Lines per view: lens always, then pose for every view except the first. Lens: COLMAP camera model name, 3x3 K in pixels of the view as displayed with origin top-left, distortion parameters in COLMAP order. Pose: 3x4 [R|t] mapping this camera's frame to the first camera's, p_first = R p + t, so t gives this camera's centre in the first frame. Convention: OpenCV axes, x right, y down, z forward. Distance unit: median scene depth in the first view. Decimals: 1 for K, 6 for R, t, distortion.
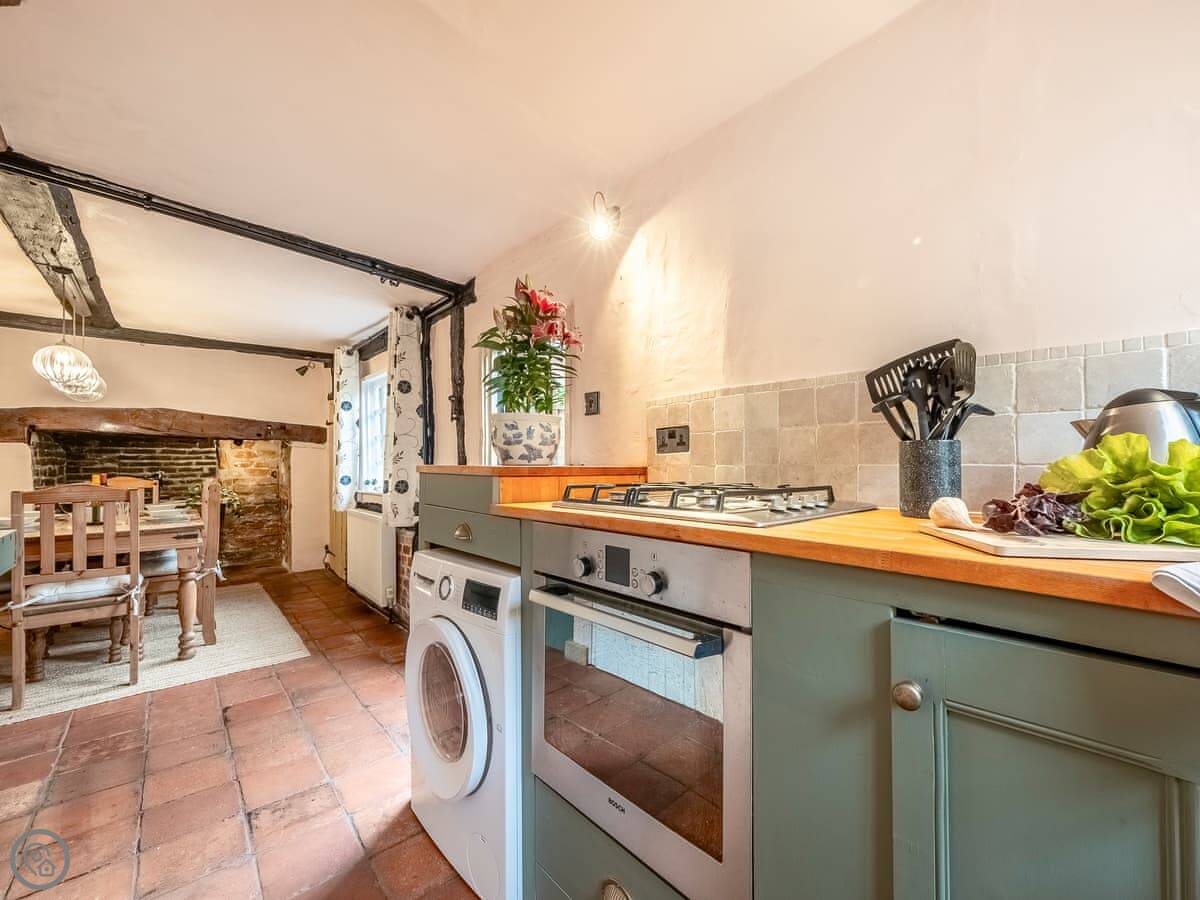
lens RADIAL K [[481.1, 0, 647.5], [0, 481.1, 466.9], [0, 0, 1]] dist [-0.000461, -0.000763]
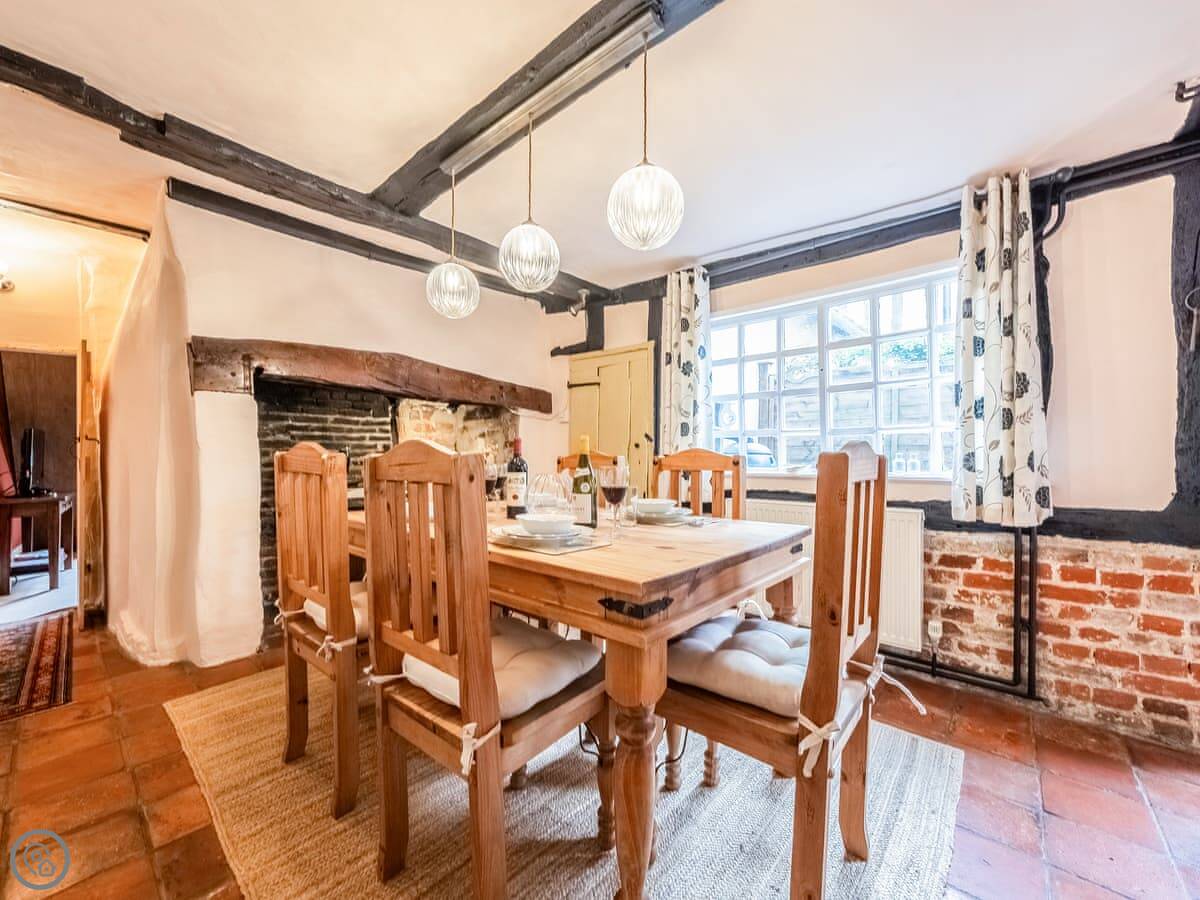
lens RADIAL K [[481.1, 0, 600.3], [0, 481.1, 458.6], [0, 0, 1]] dist [-0.000461, -0.000763]
pose [[0.997327, 0.005795, 0.072836, -0.653613], [-0.005683, 0.999982, -0.001753, 0.023555], [-0.072845, 0.001334, 0.997342, 0.248571]]
